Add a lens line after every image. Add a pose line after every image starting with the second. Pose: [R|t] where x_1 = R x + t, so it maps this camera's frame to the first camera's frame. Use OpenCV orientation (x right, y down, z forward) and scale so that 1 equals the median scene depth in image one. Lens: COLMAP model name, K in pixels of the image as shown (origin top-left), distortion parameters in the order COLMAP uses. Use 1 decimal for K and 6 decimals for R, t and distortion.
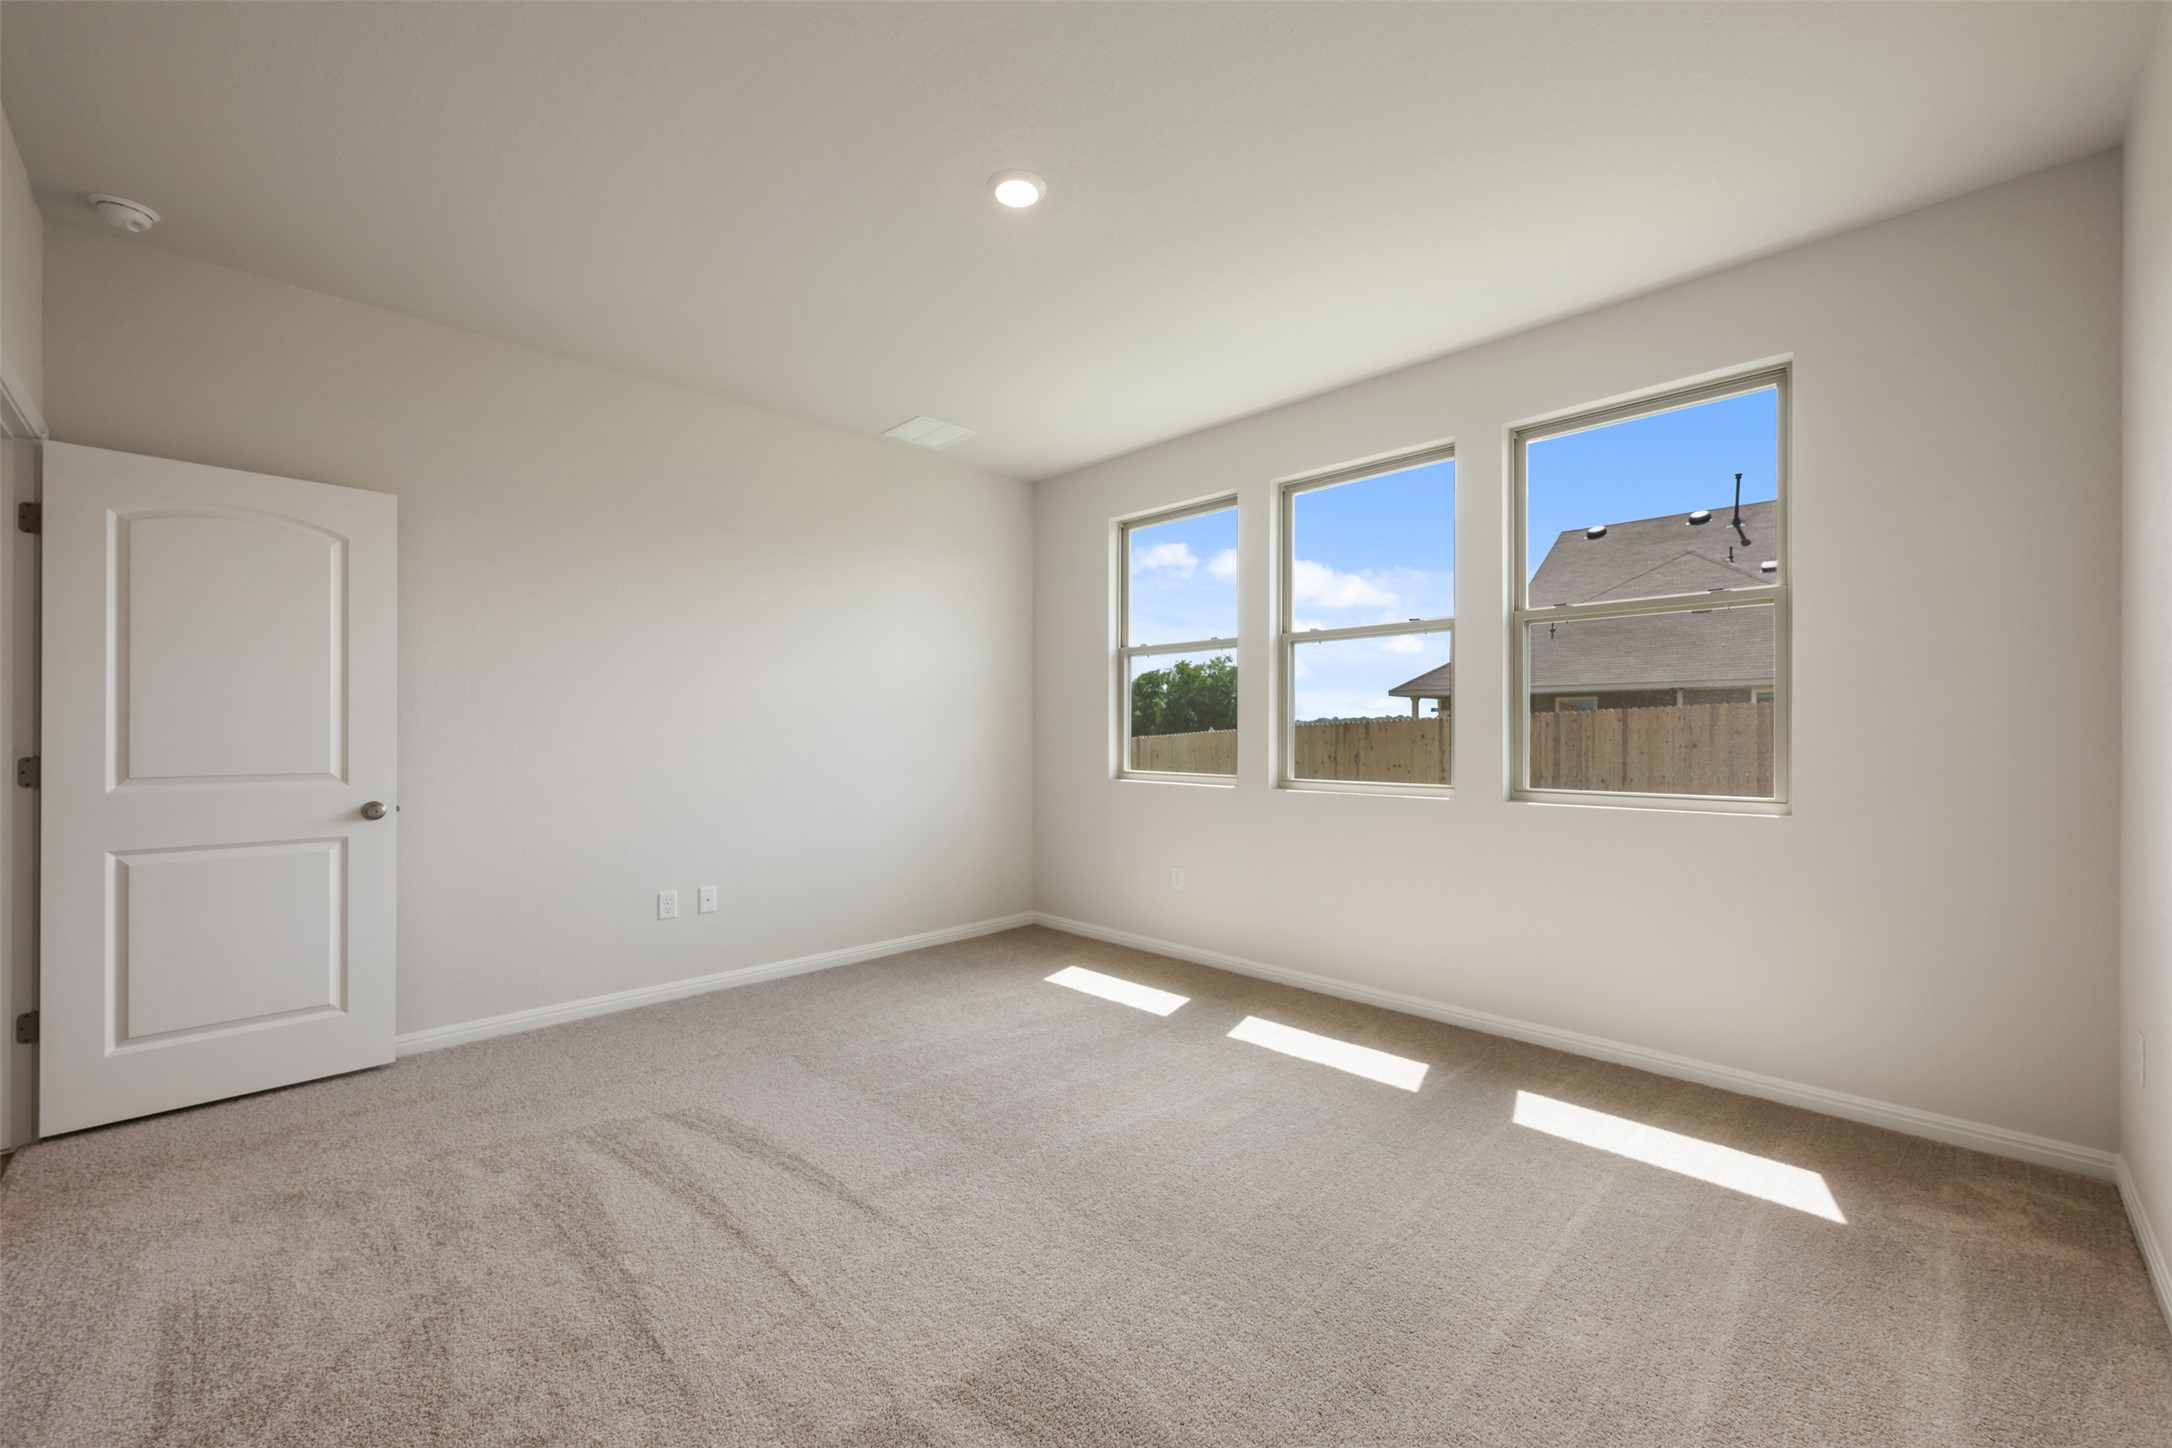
lens RADIAL K [[860.4, 0, 1079.0], [0, 860.4, 727.1], [0, 0, 1]] dist [0.001713, -0.001083]
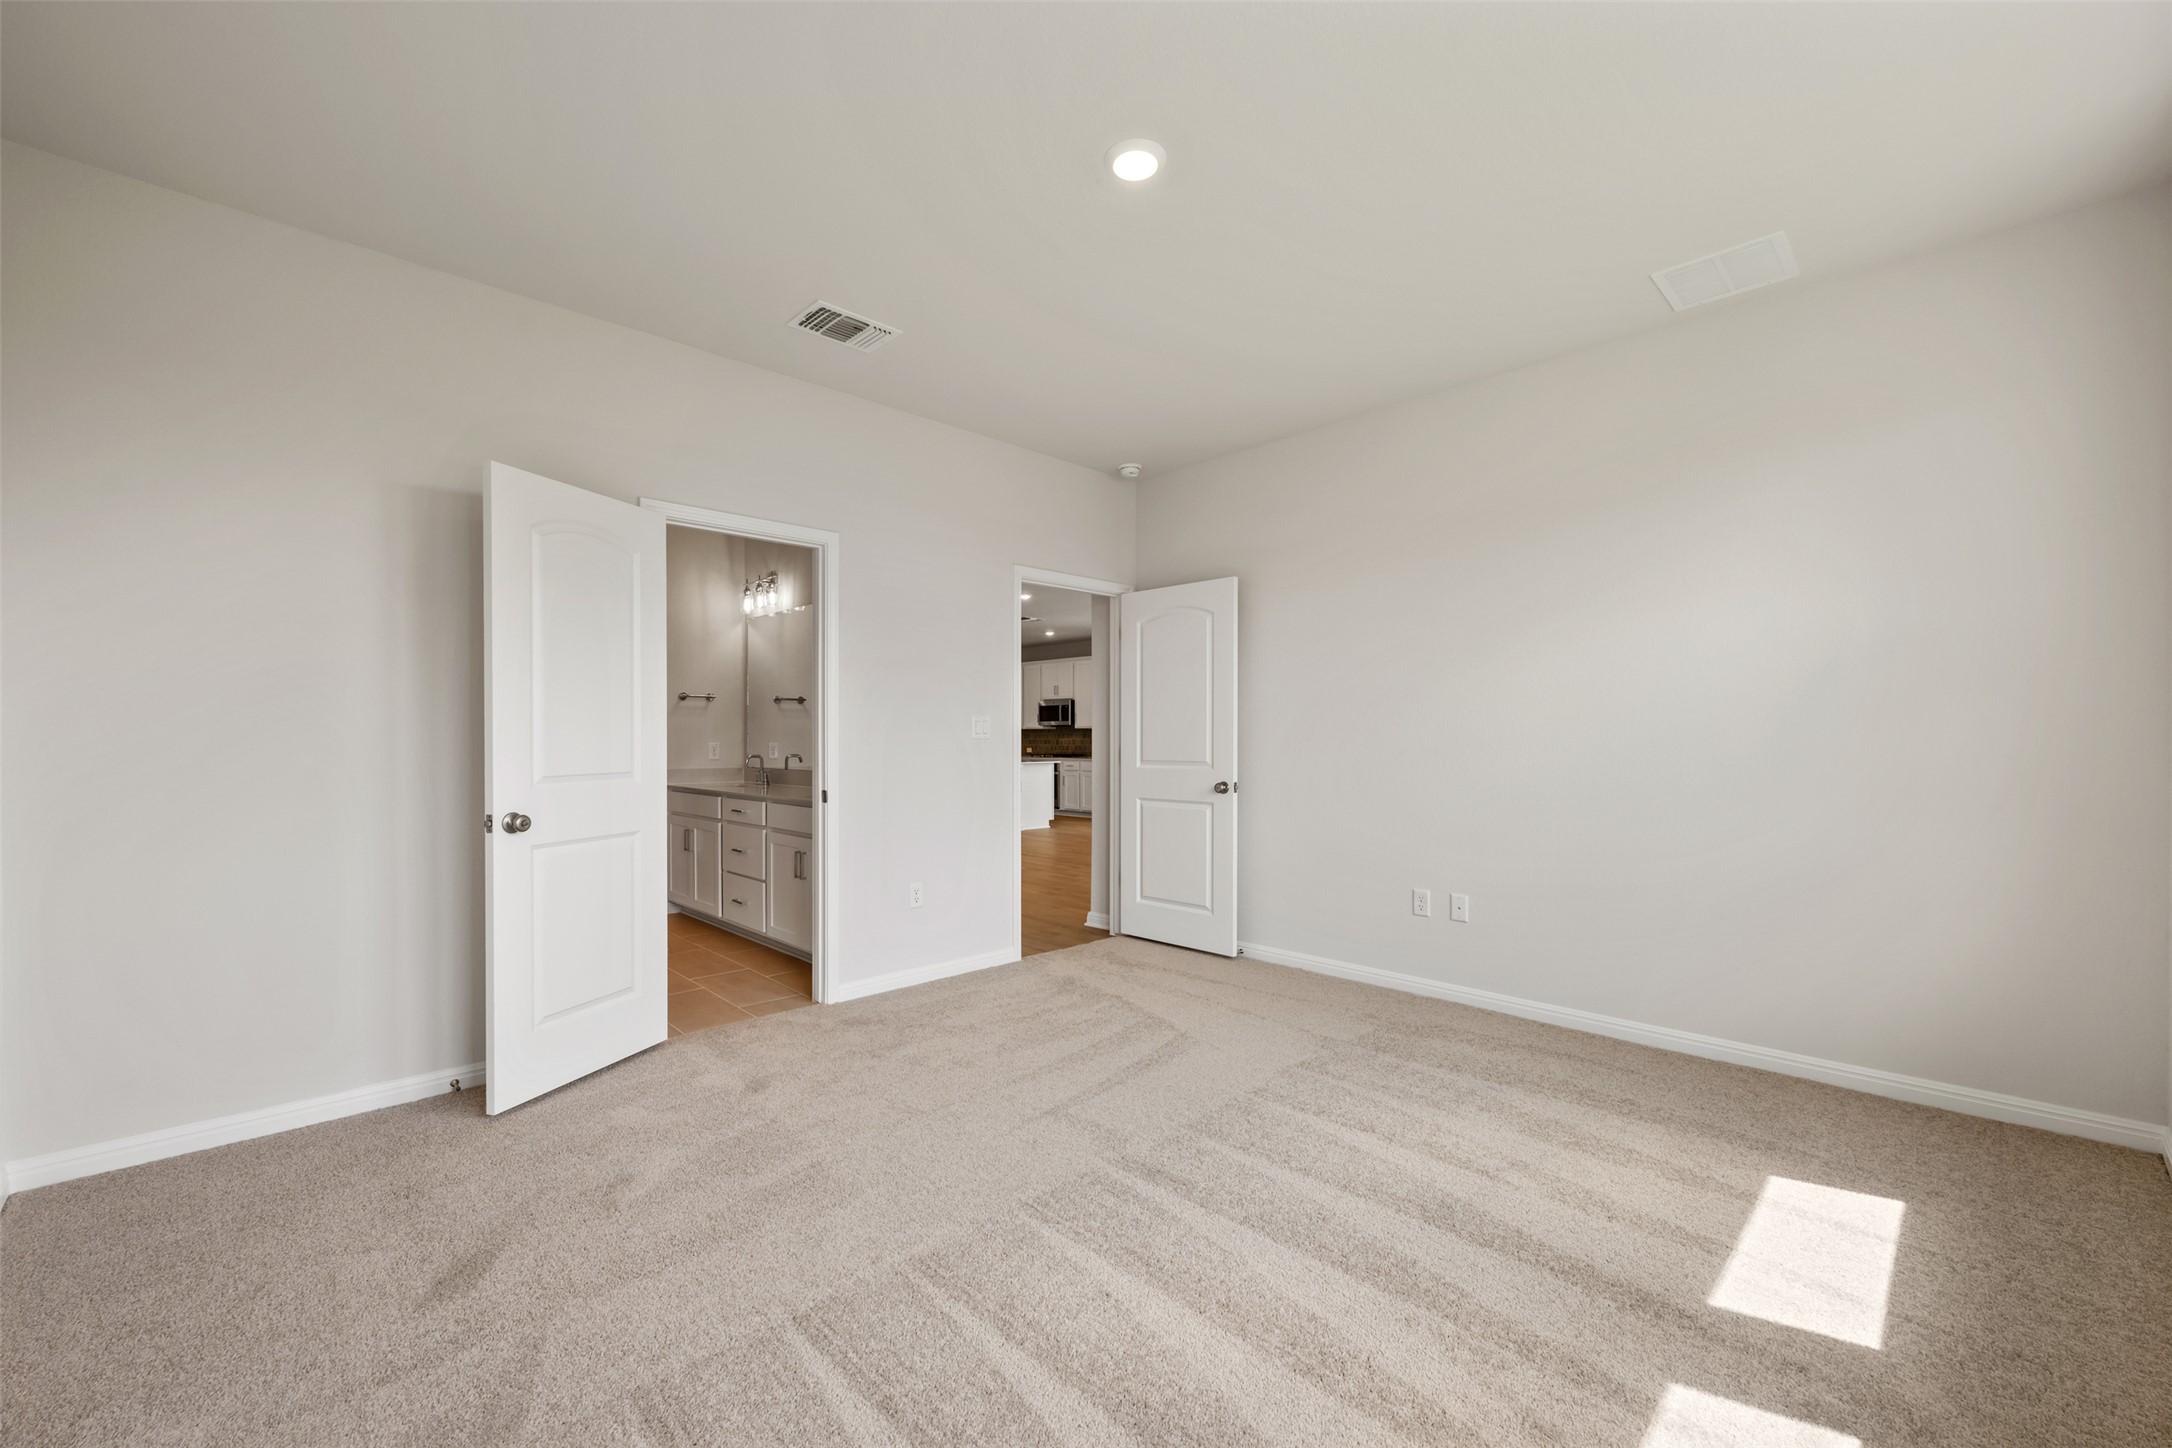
lens RADIAL K [[860.4, 0, 1085.2], [0, 860.4, 741.6], [0, 0, 1]] dist [0.001713, -0.001083]
pose [[-0.008850, -0.001401, -0.999960, 0.701141], [0.007424, 0.999971, -0.001466, 0.016215], [0.999933, -0.007436, -0.008840, 0.766278]]
